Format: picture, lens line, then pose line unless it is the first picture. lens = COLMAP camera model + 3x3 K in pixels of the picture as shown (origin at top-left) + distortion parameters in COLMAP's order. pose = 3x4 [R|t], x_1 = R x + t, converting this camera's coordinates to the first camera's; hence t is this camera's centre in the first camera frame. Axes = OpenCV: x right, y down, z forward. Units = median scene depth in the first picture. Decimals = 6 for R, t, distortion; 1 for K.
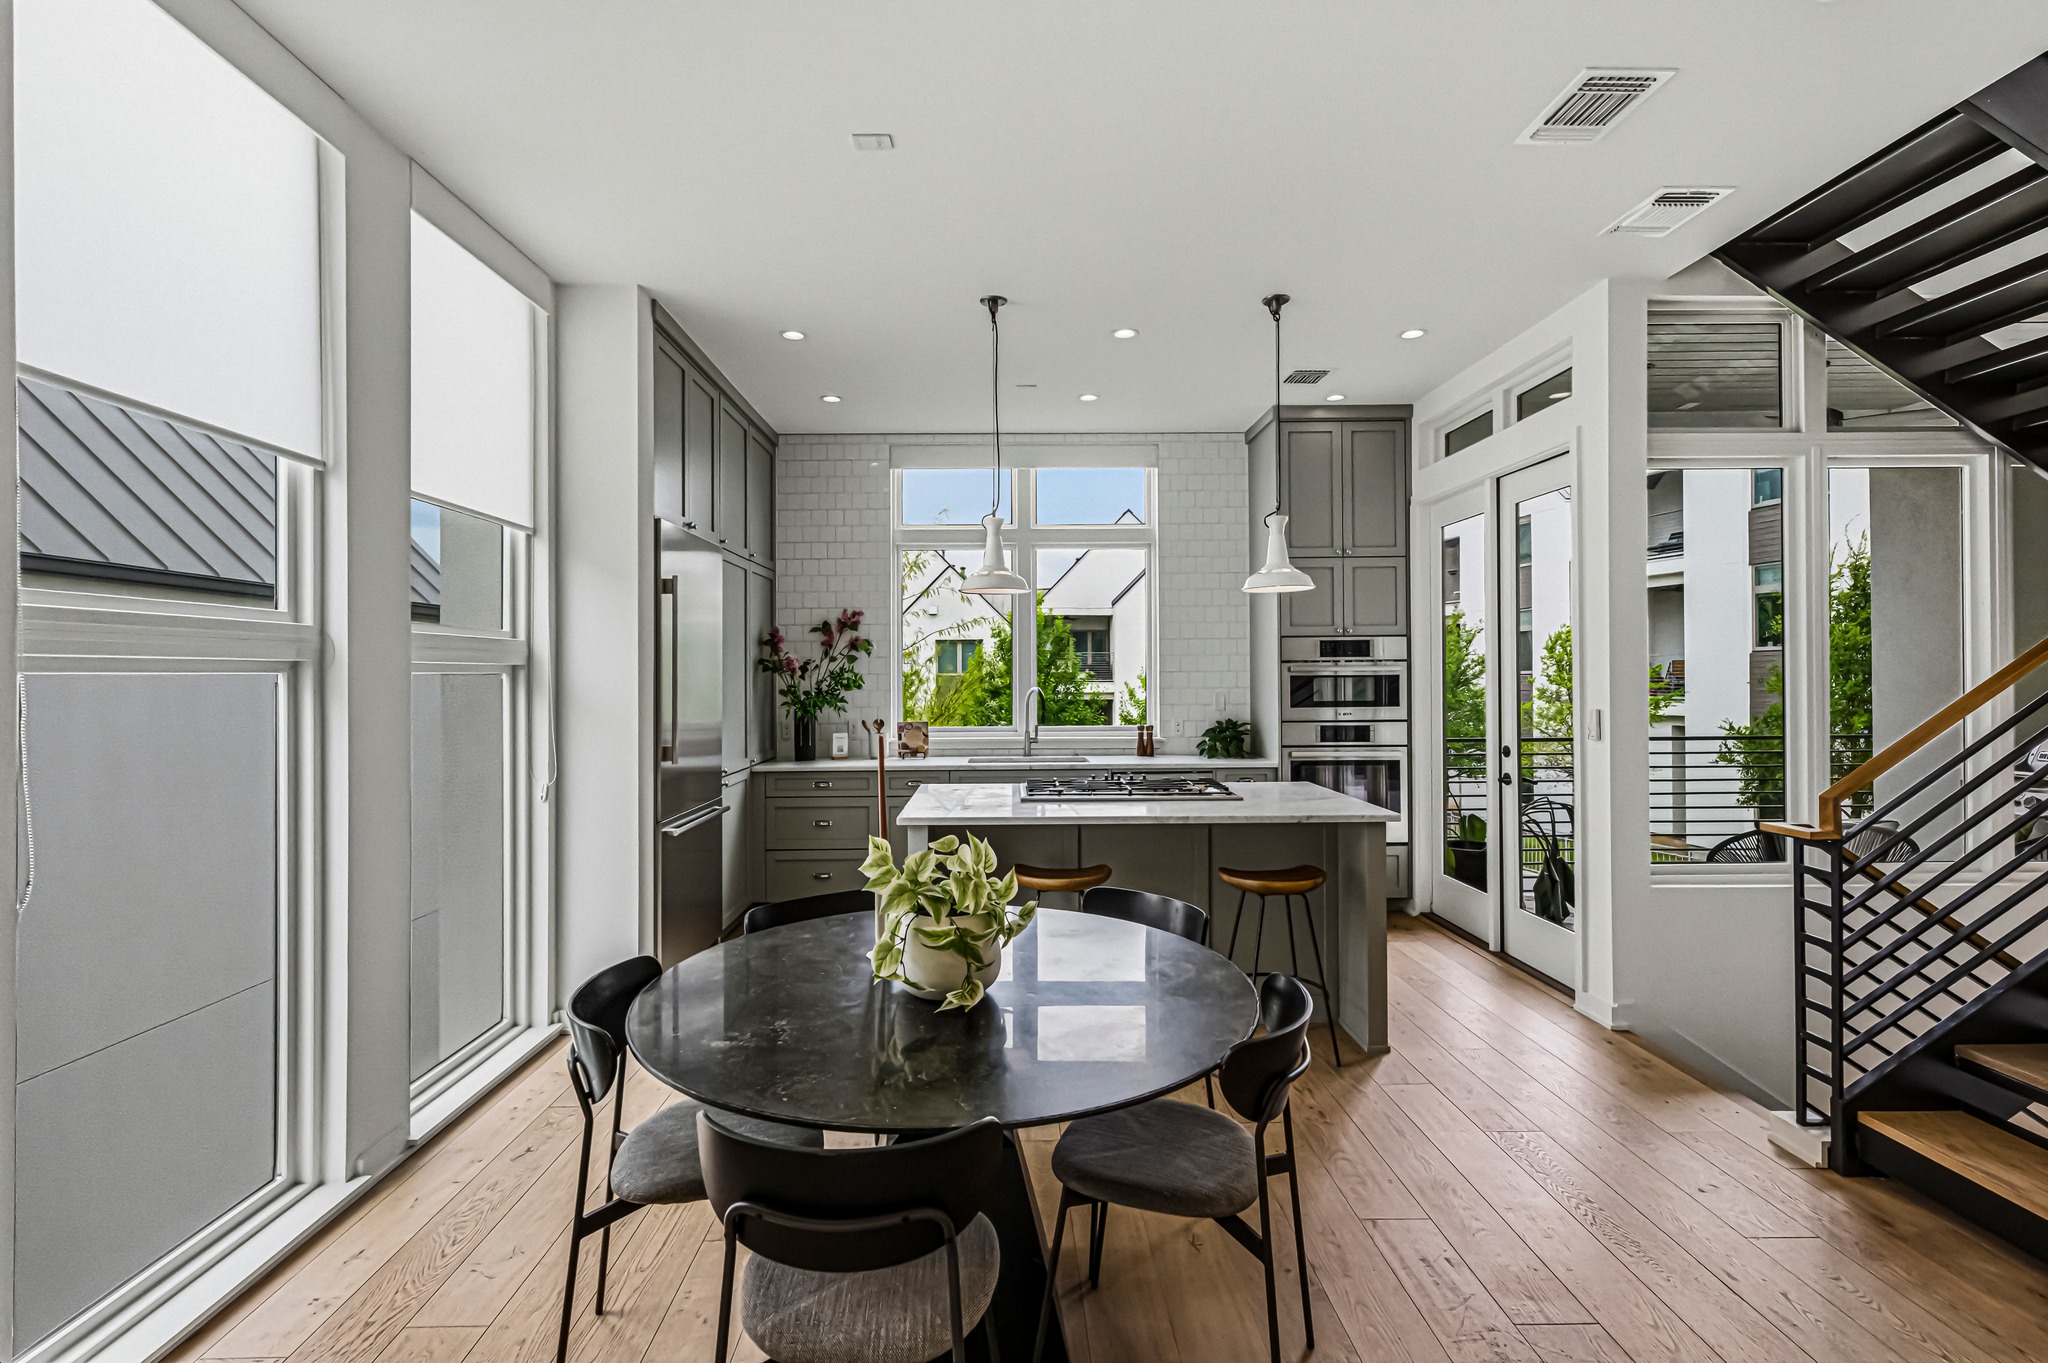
lens RADIAL K [[957.9, 0, 1024.0], [0, 957.9, 681.5], [0, 0, 1]] dist [-0.004508, -0.001012]
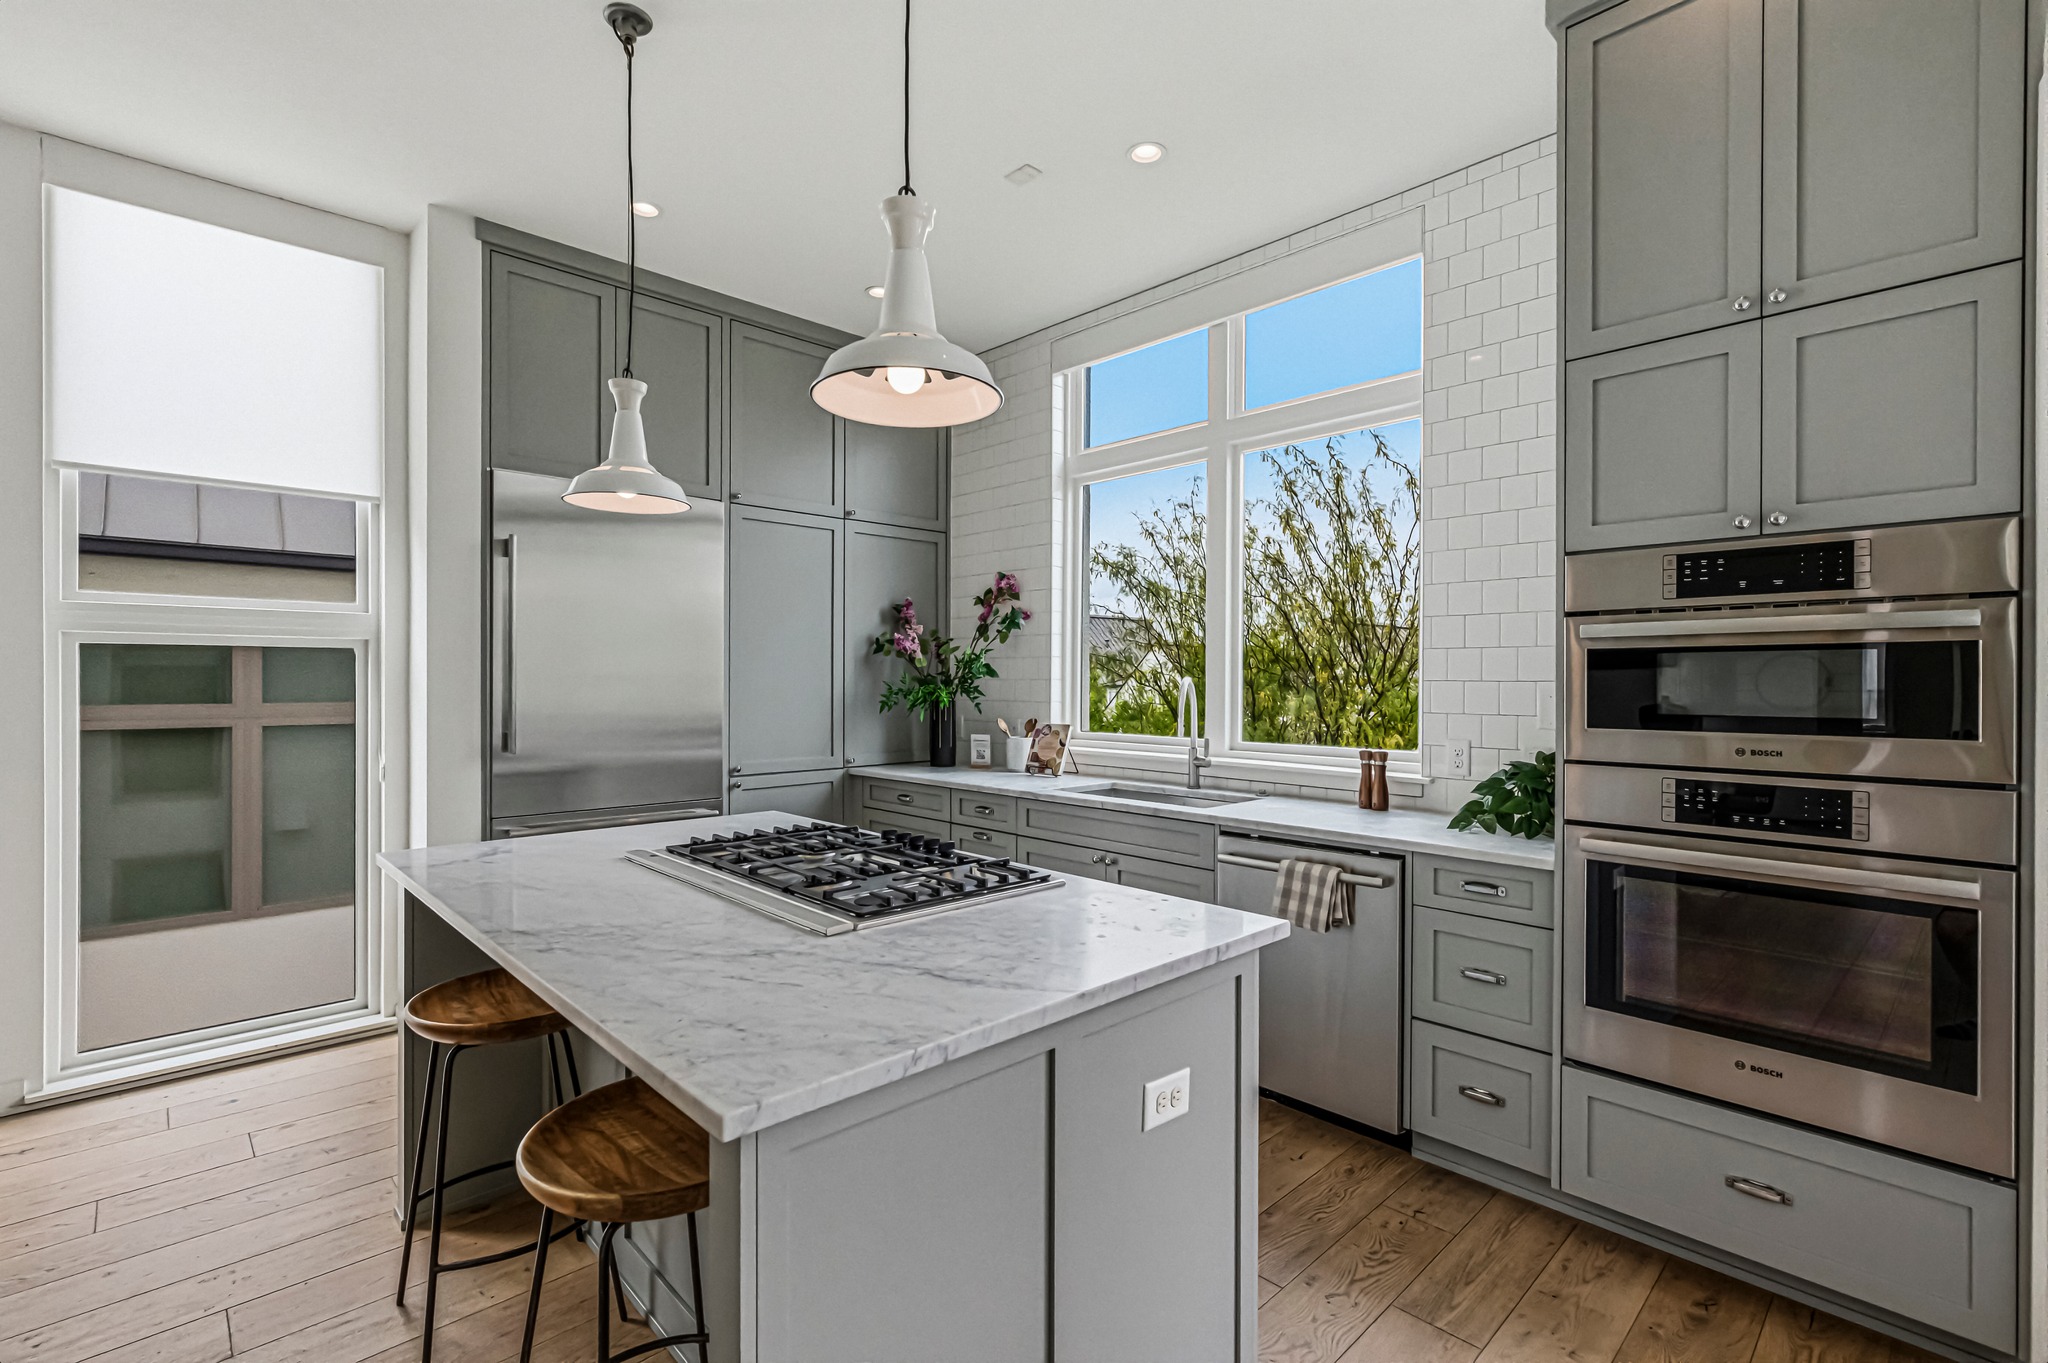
lens RADIAL K [[935.2, 0, 1024.0], [0, 935.2, 681.5], [0, 0, 1]] dist [0.000908, 0.000244]
pose [[0.674246, 0.011533, -0.738416, 0.404639], [-0.012091, 0.999916, 0.004577, 0.008682], [0.738407, 0.005842, 0.674330, 0.554214]]
